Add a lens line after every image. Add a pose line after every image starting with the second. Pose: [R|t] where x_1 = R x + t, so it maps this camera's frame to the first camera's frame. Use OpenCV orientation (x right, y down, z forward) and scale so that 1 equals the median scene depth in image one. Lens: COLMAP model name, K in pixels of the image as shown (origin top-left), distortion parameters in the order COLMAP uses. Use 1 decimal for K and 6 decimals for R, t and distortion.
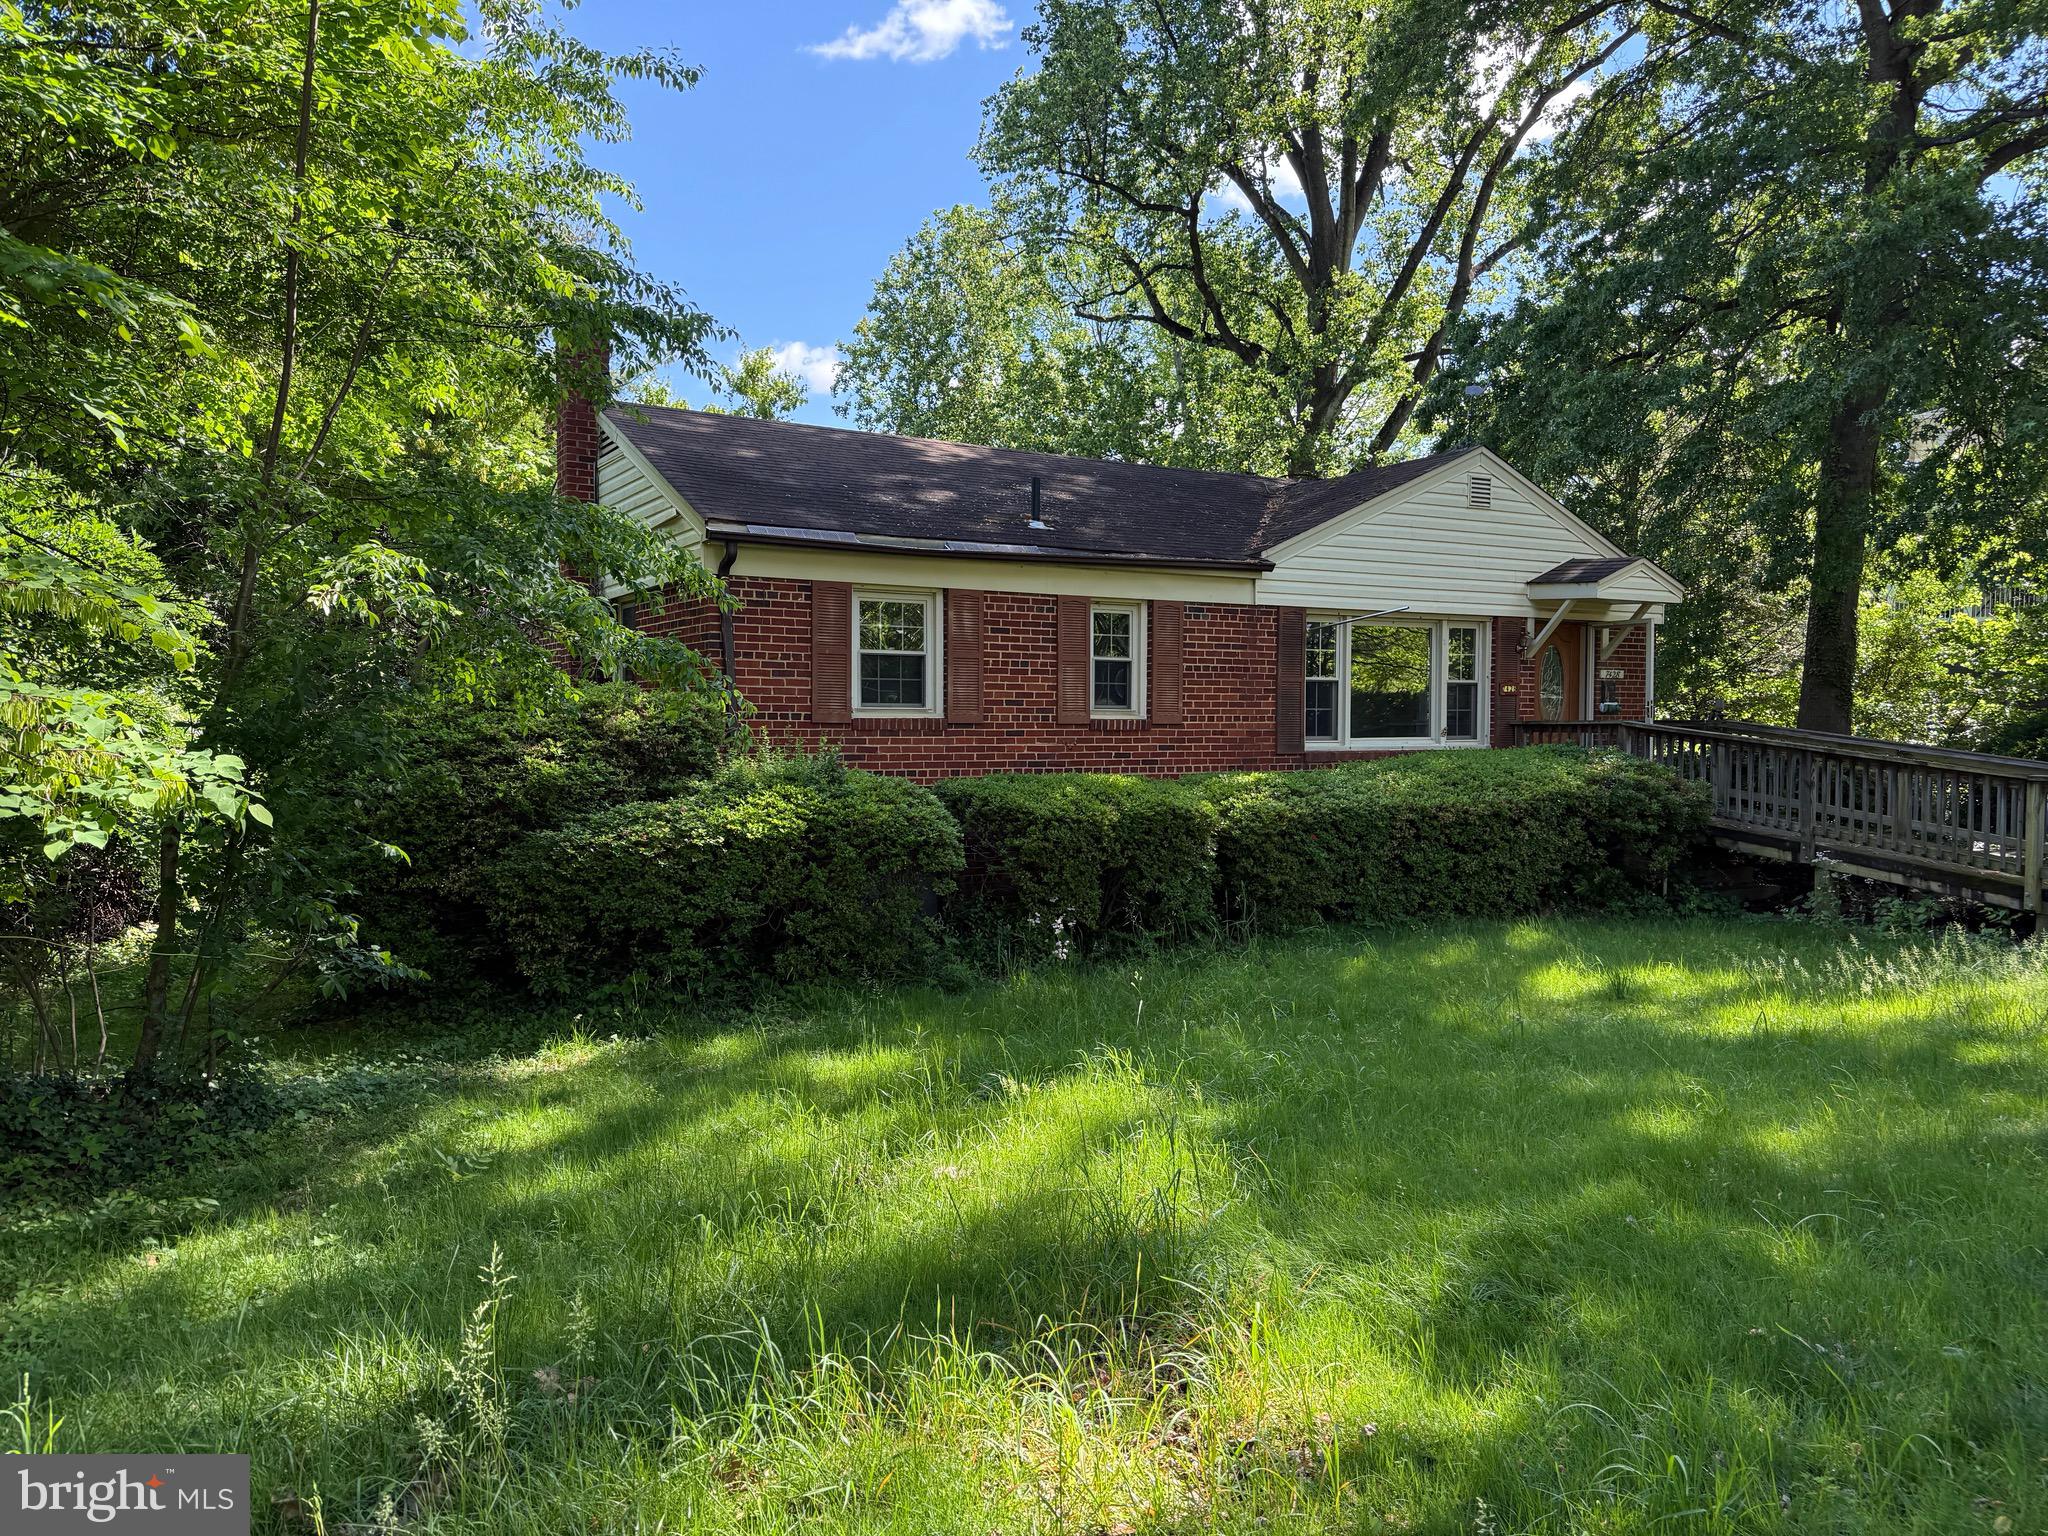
lens RADIAL K [[1467.8, 0, 1023.3], [0, 1467.8, 768.4], [0, 0, 1]] dist [0.068724, -0.063076]
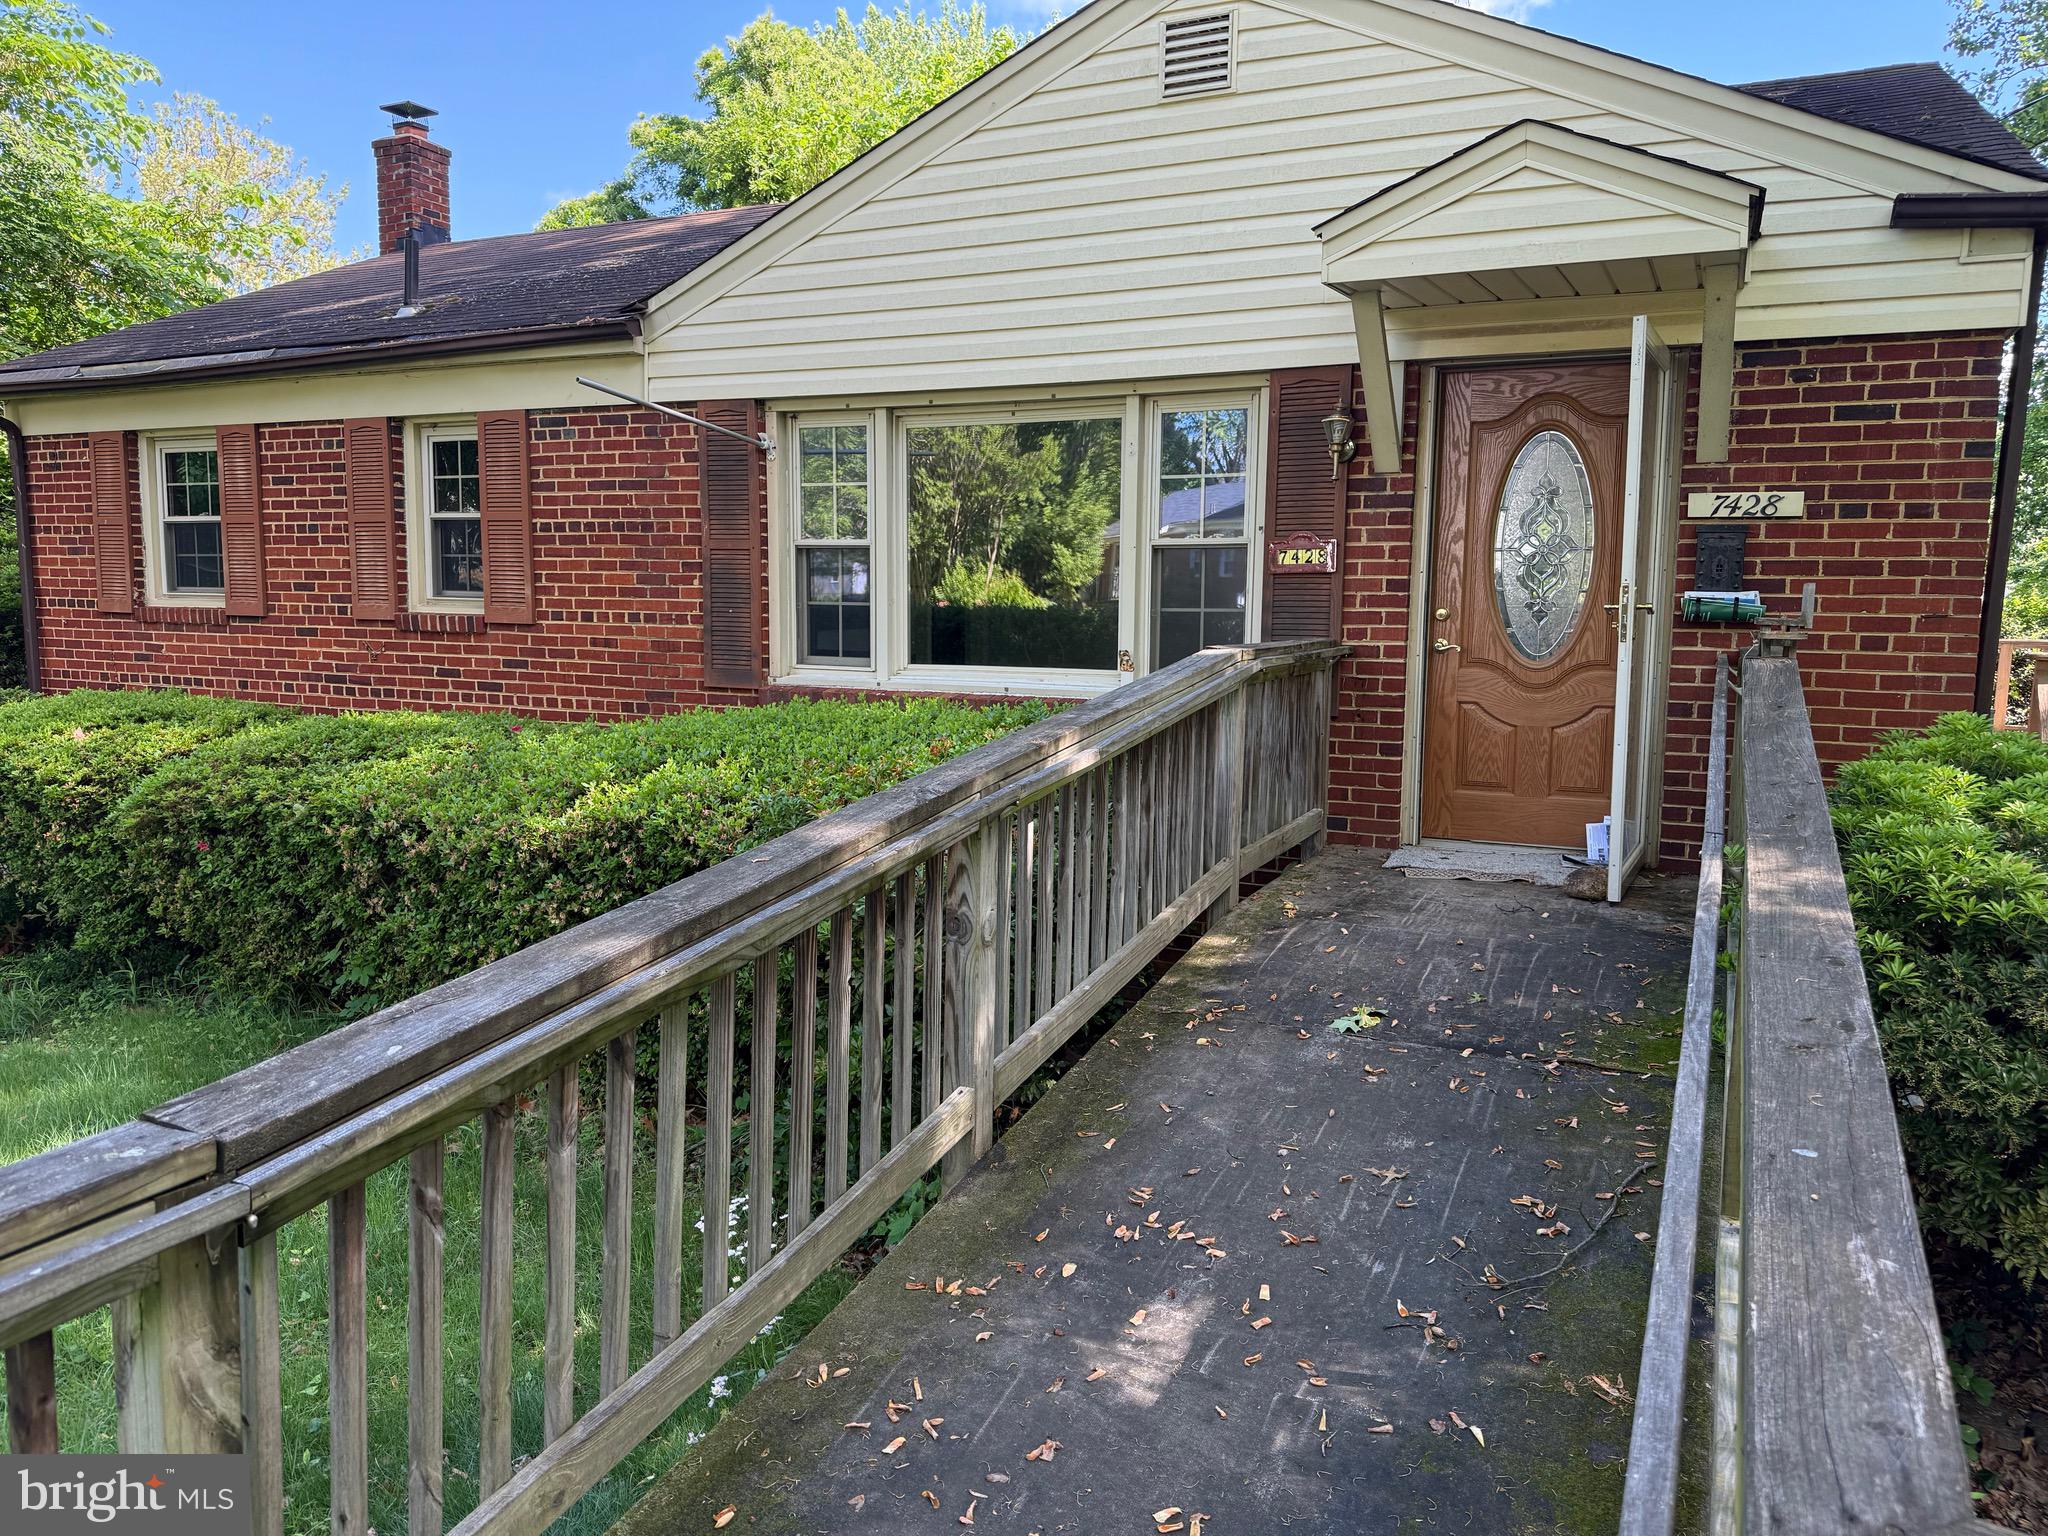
lens RADIAL K [[1467.8, 0, 1032.2], [0, 1467.8, 764.2], [0, 0, 1]] dist [0.068724, -0.063076]
pose [[0.571371, 0.091212, -0.815607, 0.700046], [-0.042105, 0.995754, 0.081861, -0.031196], [0.819611, -0.012432, 0.572786, 0.819315]]
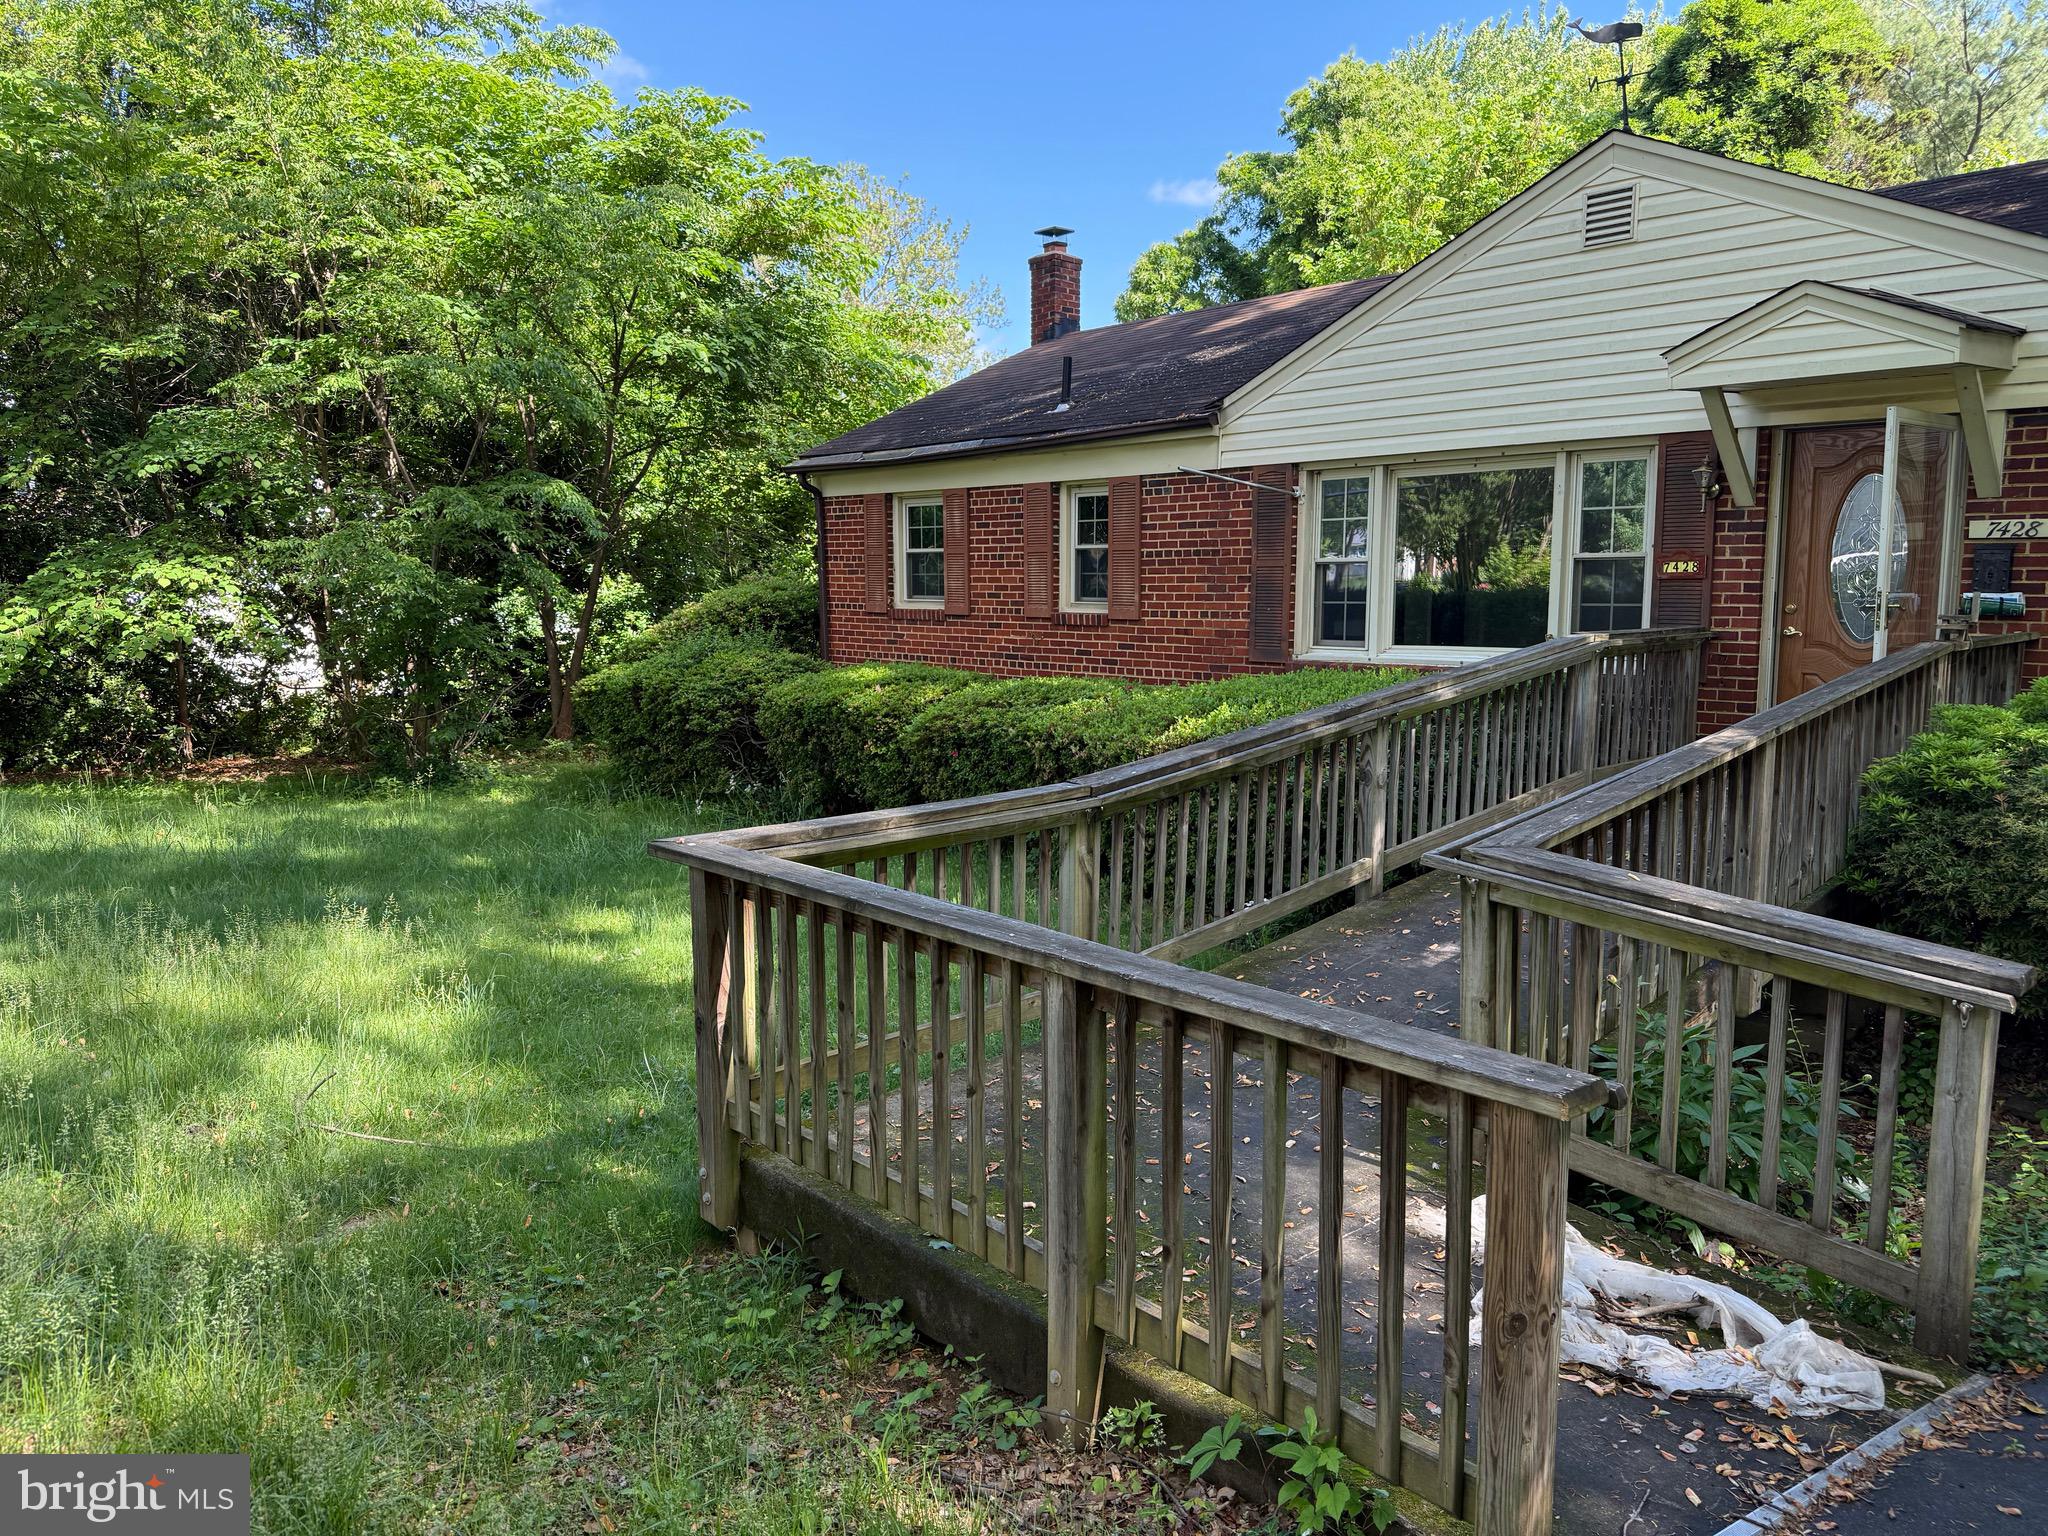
lens RADIAL K [[1467.8, 0, 1019.2], [0, 1467.8, 769.3], [0, 0, 1]] dist [0.068724, -0.063076]
pose [[0.223768, 0.115814, -0.967737, 0.932564], [-0.037471, 0.993203, 0.110197, -0.035205], [0.973922, 0.011603, 0.226587, 0.731113]]
